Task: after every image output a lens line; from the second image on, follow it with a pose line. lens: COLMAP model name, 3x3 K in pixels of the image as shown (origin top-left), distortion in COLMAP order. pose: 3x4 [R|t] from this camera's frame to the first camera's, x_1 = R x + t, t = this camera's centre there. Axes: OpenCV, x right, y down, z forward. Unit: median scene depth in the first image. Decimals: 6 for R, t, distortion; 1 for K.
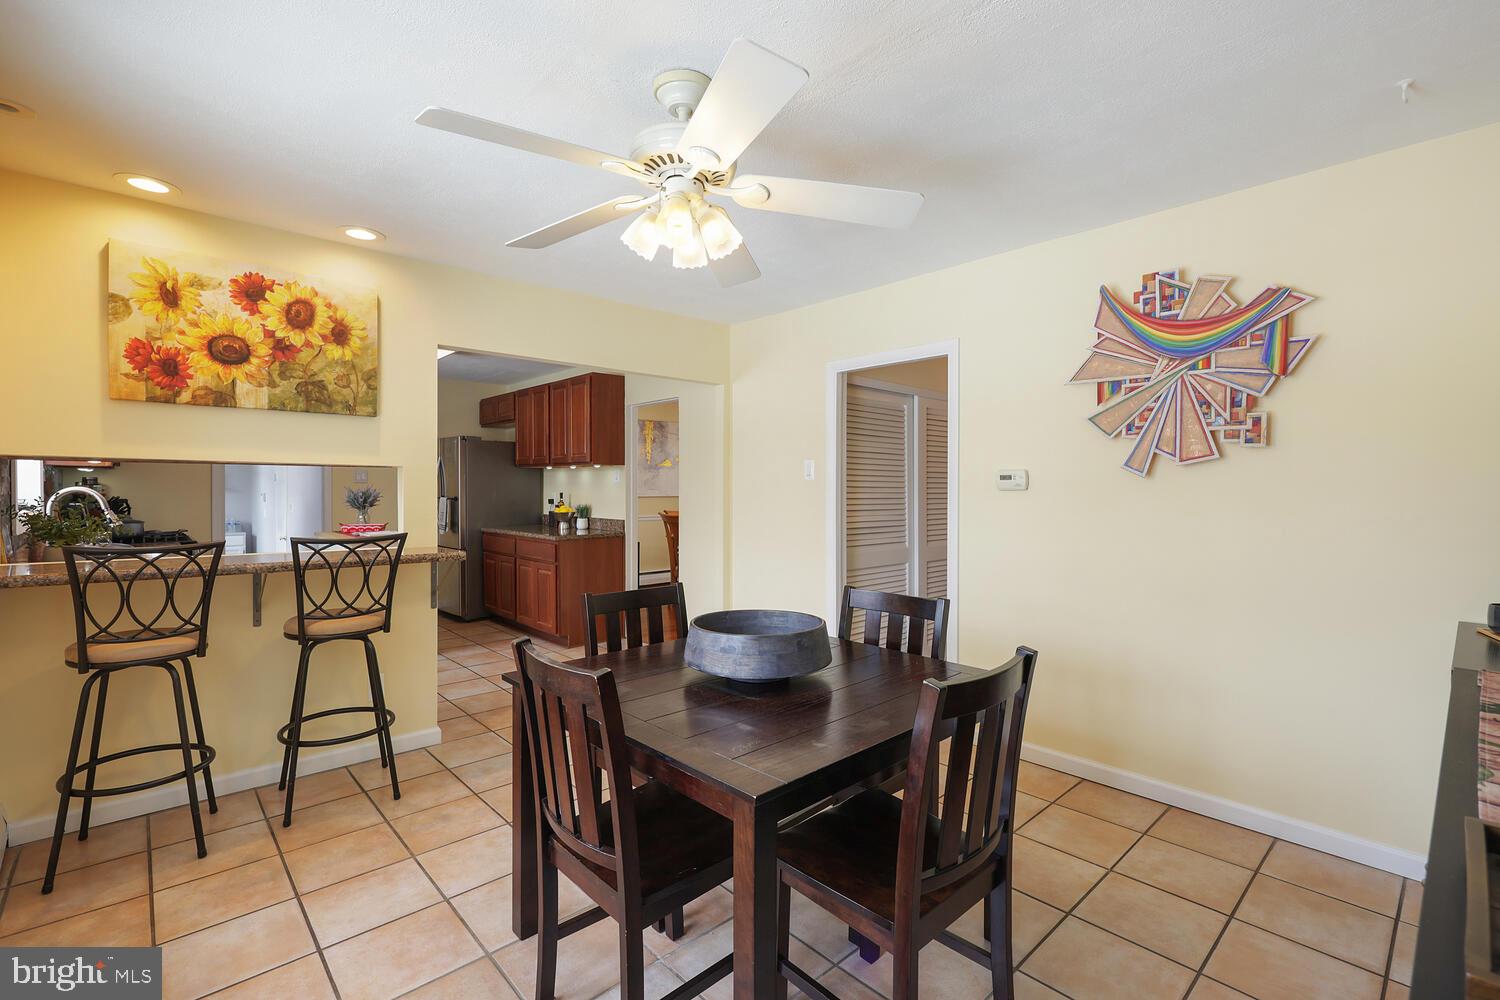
lens RADIAL K [[664.9, 0, 751.7], [0, 664.9, 505.8], [0, 0, 1]] dist [0.003625, 0.000356]
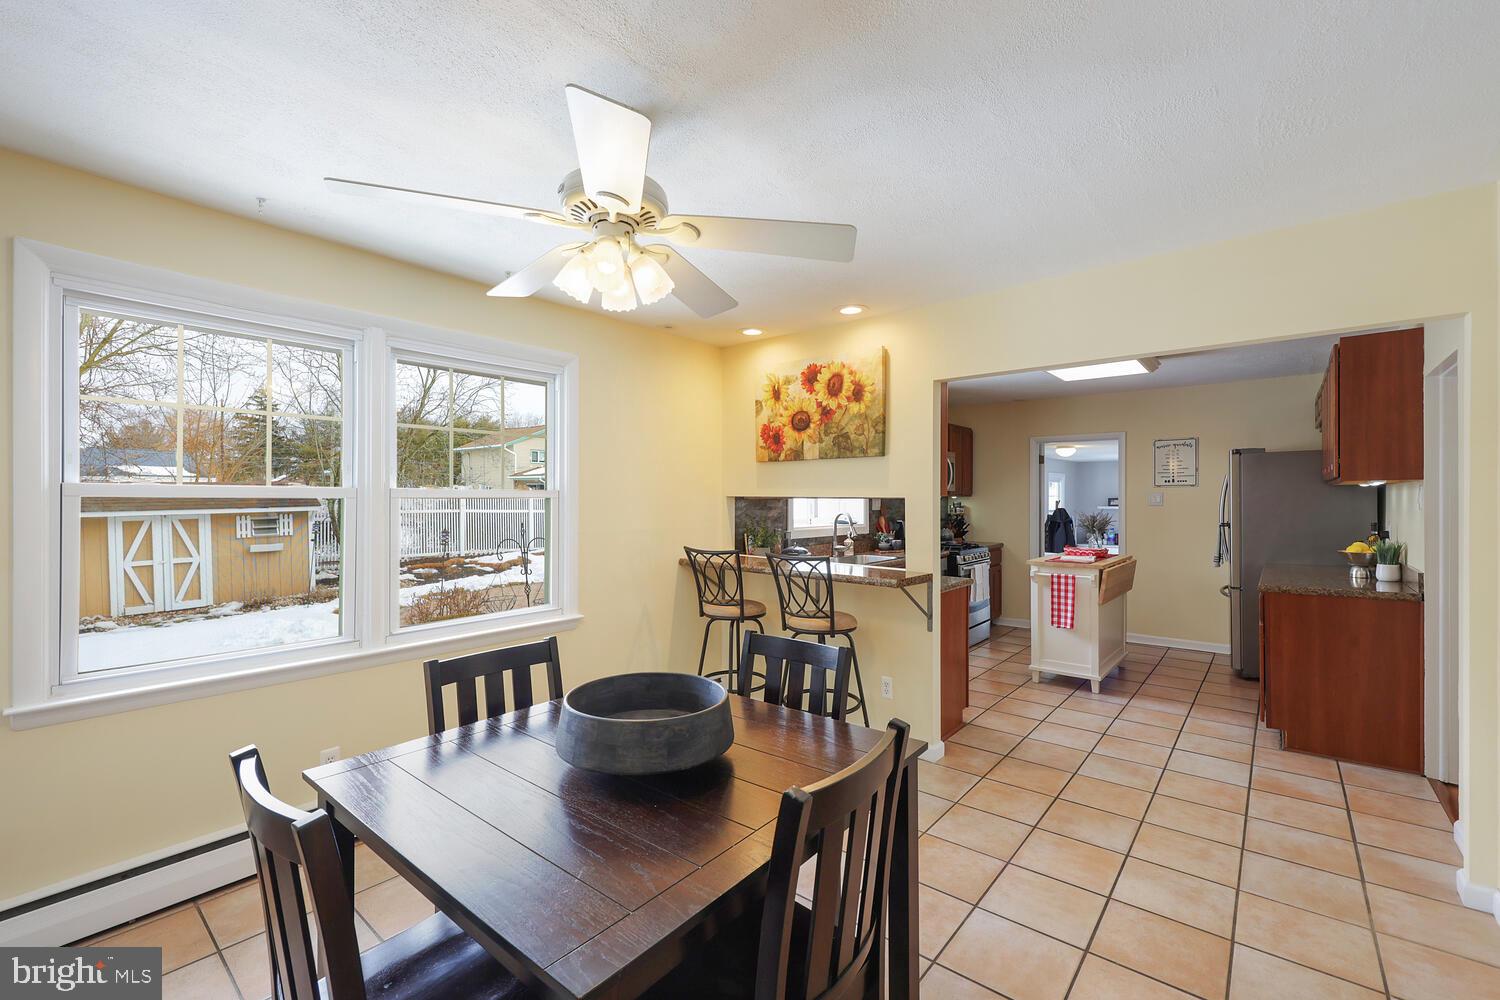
lens RADIAL K [[664.9, 0, 751.2], [0, 664.9, 490.4], [0, 0, 1]] dist [0.003625, 0.000356]
pose [[0.108612, -0.012329, -0.994008, 0.625494], [-0.023711, 0.999606, -0.014989, -0.055781], [0.993801, 0.025197, 0.108277, 0.710736]]
